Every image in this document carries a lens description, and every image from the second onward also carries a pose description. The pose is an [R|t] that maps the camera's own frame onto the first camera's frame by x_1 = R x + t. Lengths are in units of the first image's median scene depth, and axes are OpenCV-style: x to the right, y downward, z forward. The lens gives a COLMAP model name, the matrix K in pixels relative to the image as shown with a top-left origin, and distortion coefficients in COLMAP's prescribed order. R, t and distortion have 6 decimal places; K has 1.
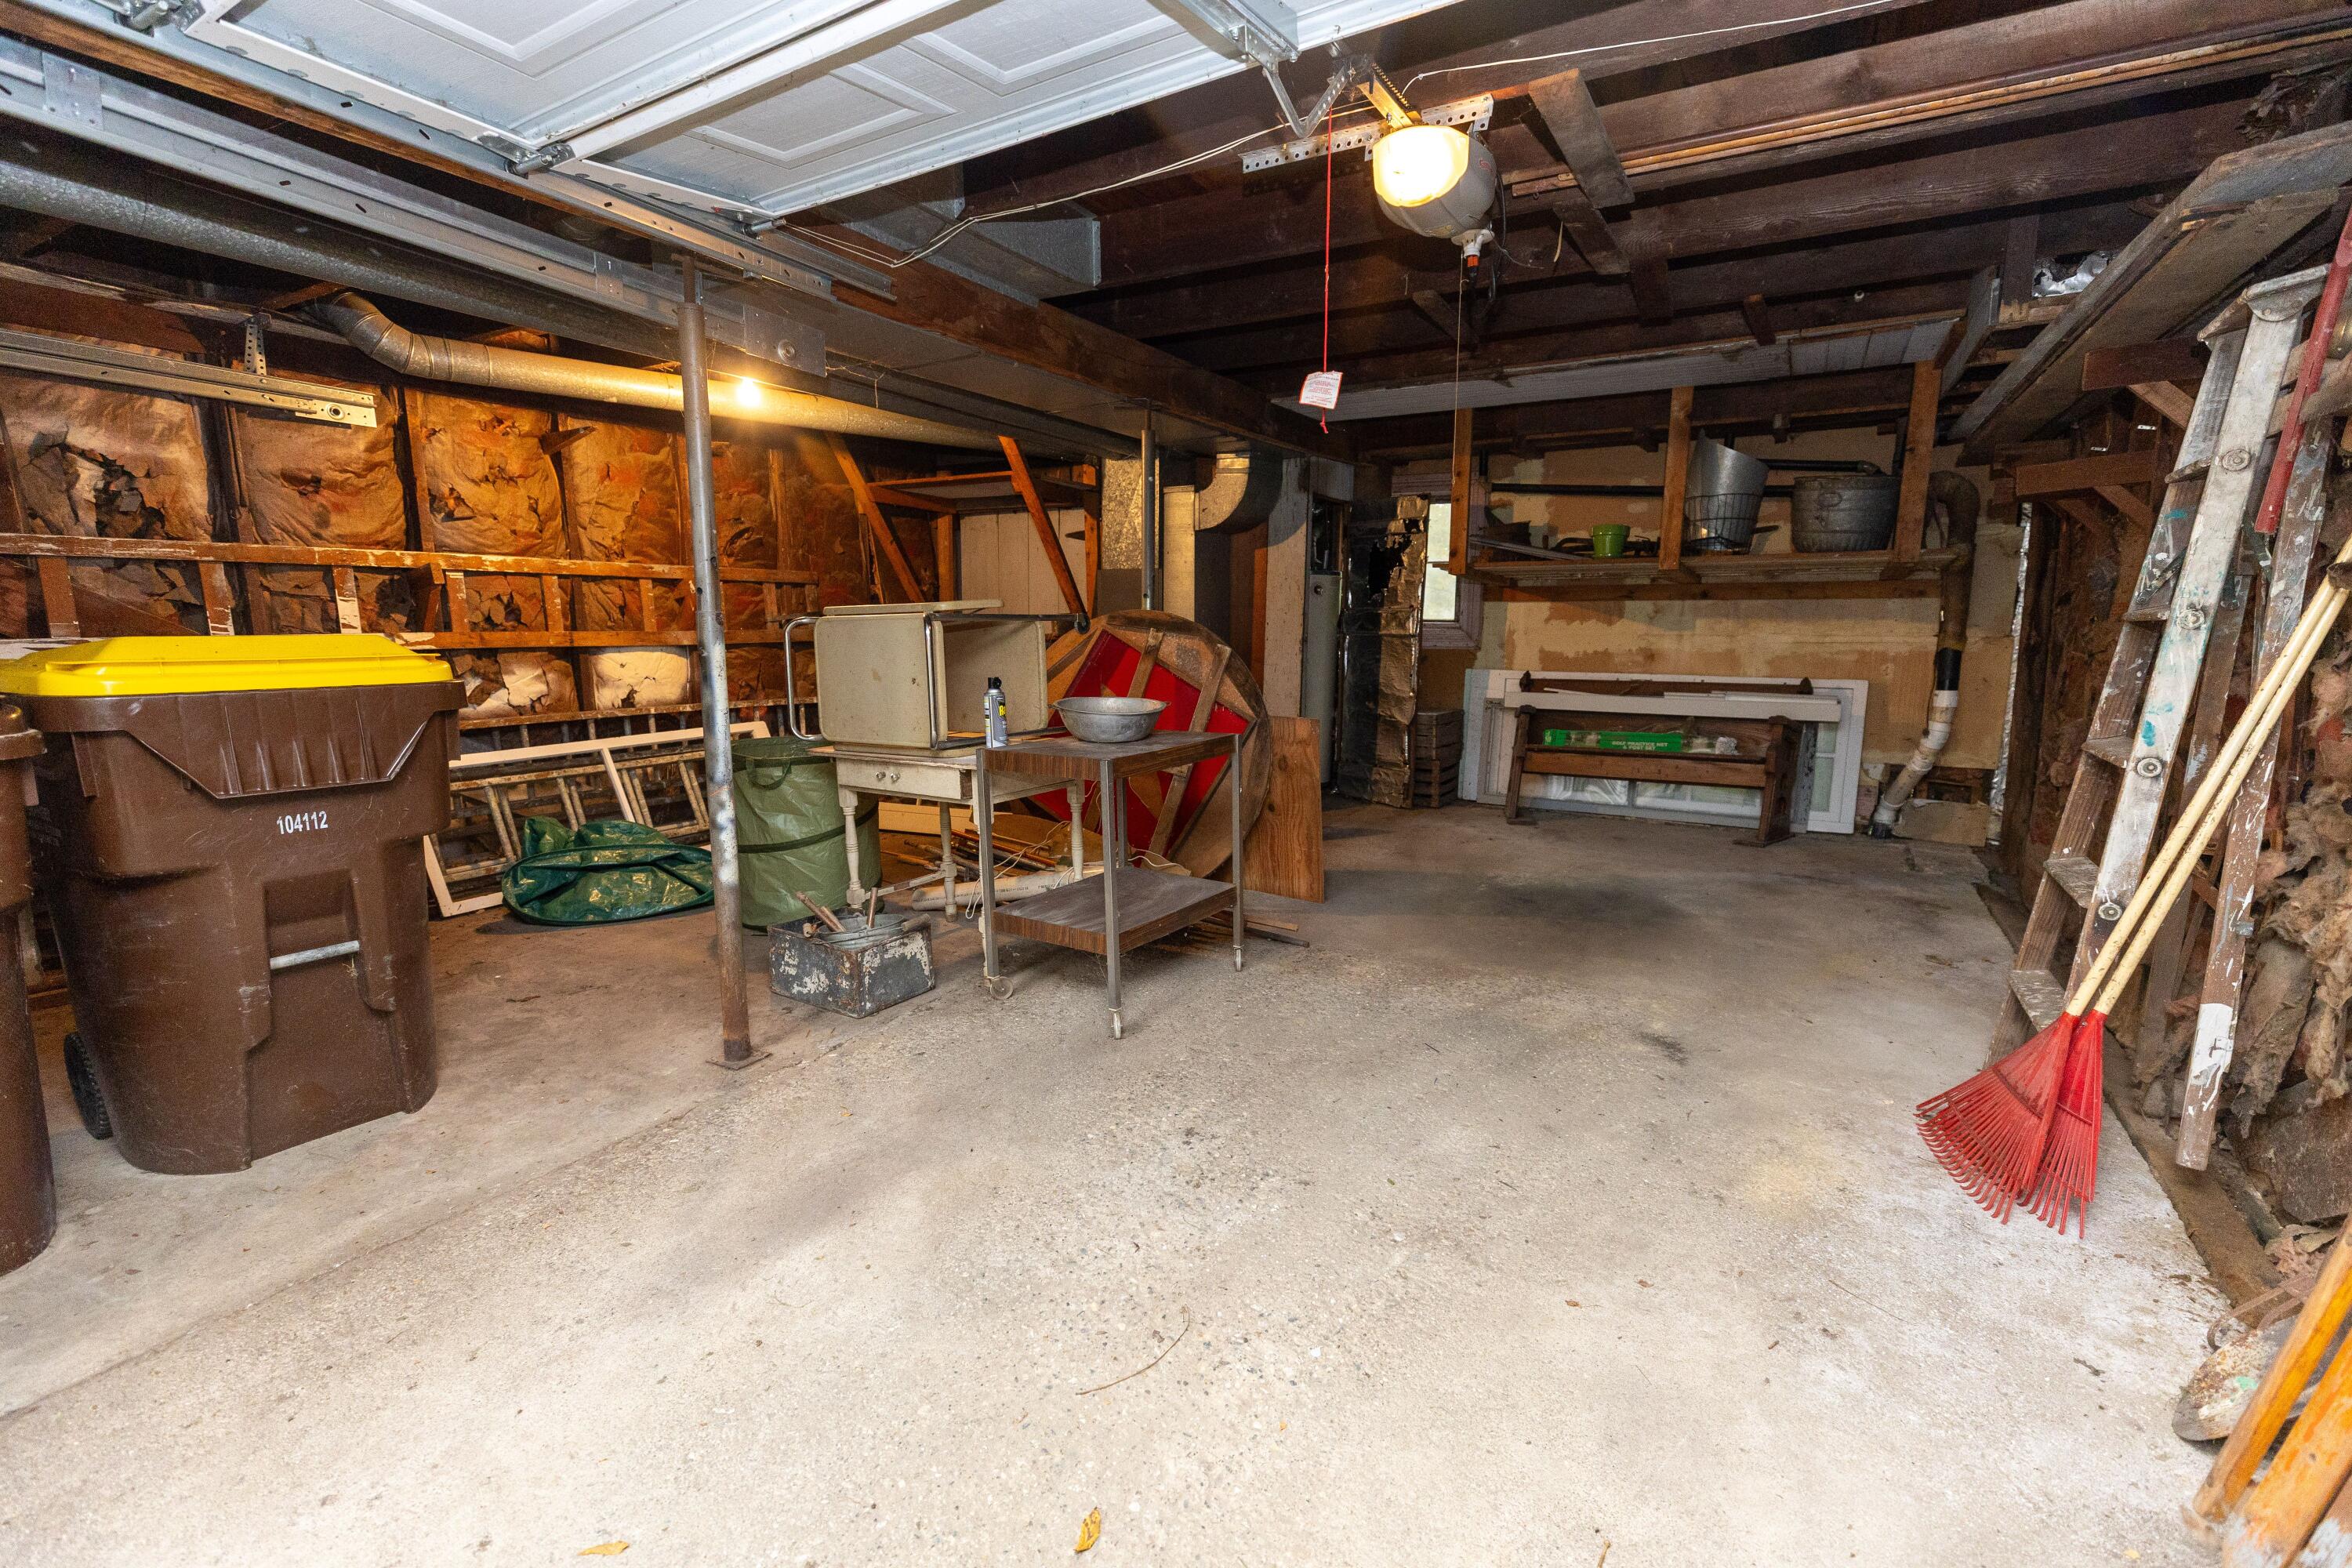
lens RADIAL K [[1051.7, 0, 1191.5], [0, 1051.7, 799.0], [0, 0, 1]] dist [0.007407, 0.000444]
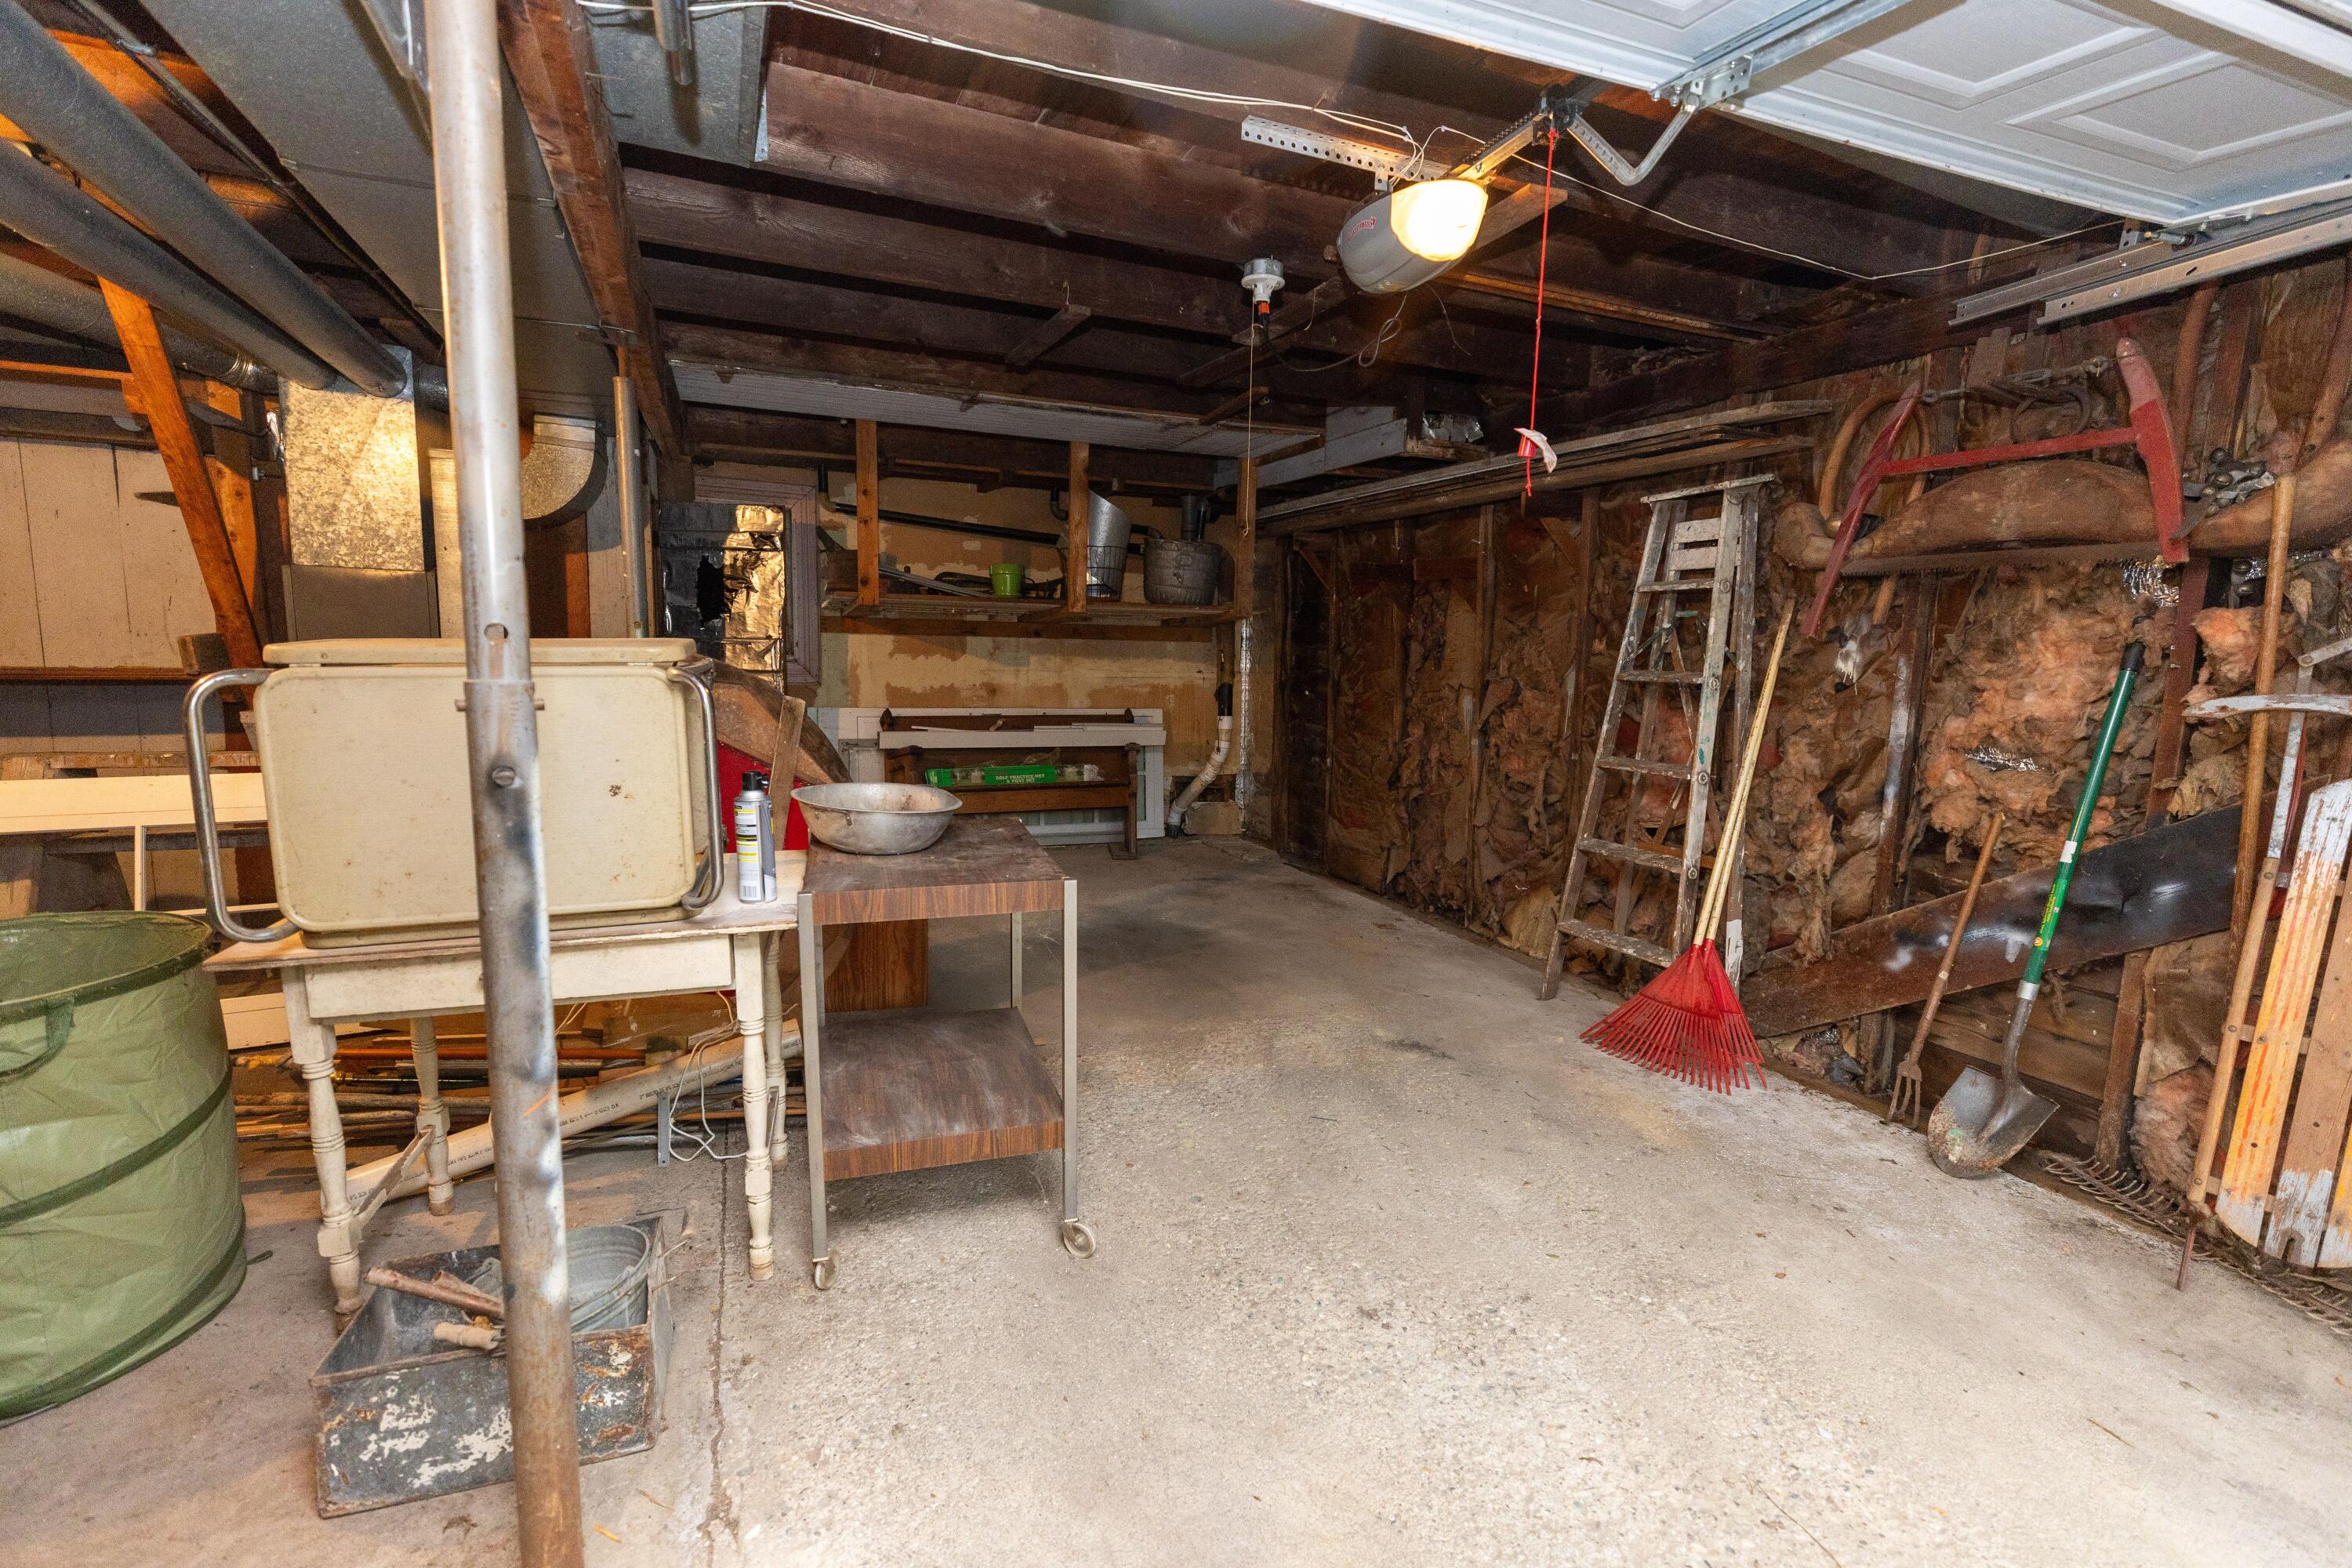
lens RADIAL K [[1051.7, 0, 1166.3], [0, 1051.7, 804.6], [0, 0, 1]] dist [0.007407, 0.000444]
pose [[0.602329, -0.105520, 0.791243, -0.317600], [0.111629, 0.992619, 0.047398, -0.060429], [-0.790404, 0.059776, 0.609663, 0.269967]]
